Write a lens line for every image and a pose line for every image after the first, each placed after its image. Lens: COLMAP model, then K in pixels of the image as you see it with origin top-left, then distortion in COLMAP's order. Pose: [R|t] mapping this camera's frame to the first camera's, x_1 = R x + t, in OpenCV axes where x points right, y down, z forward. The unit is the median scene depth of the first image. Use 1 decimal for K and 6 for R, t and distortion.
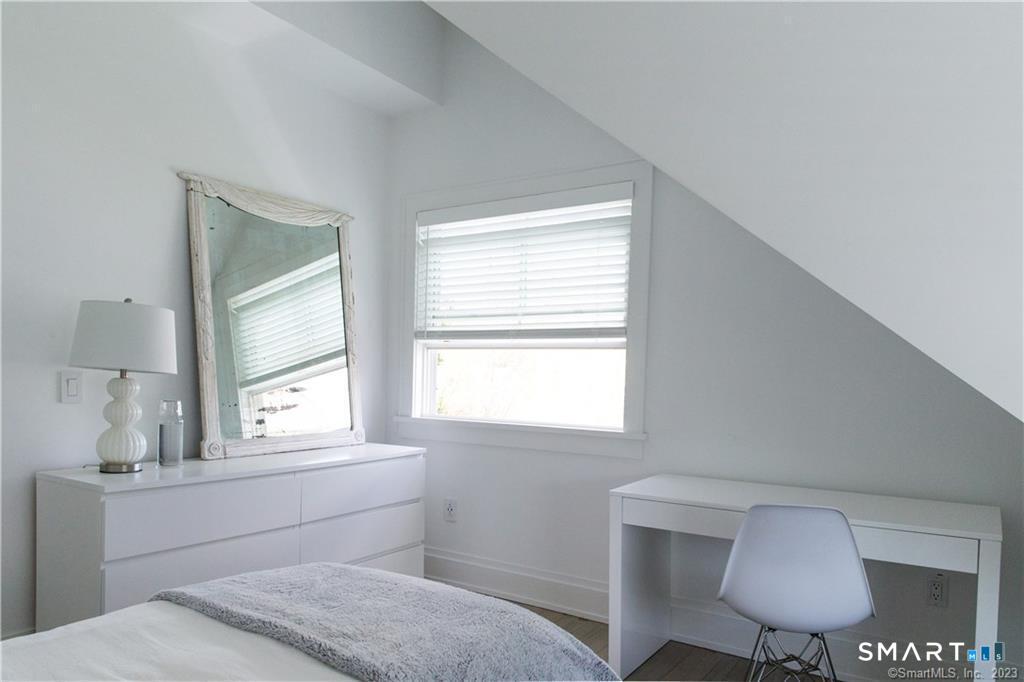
lens RADIAL K [[696.1, 0, 508.3], [0, 696.1, 348.9], [0, 0, 1]] dist [-0.008987, 0.002452]
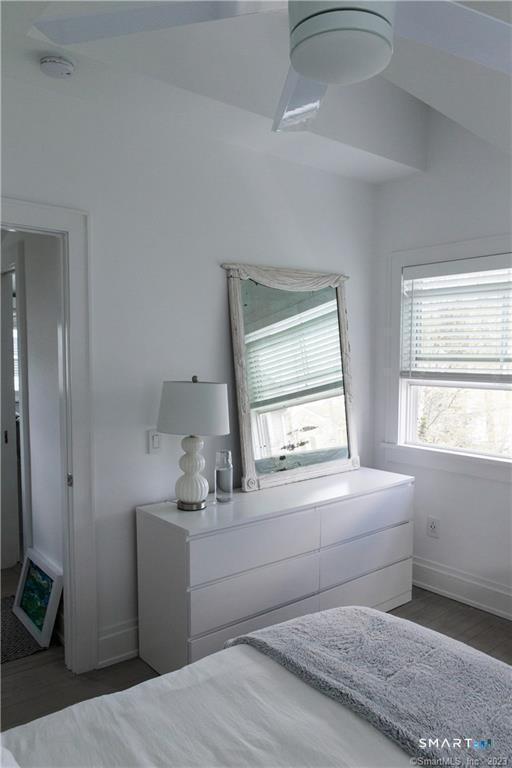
lens RADIAL K [[583.2, 0, 257.9], [0, 583.2, 380.9], [0, 0, 1]] dist [-0.032261, -0.008335]
pose [[0.951665, 0.002552, -0.307127, -0.085221], [0.017517, 0.997887, 0.062570, -0.100394], [0.306638, -0.064925, 0.949609, 0.016513]]
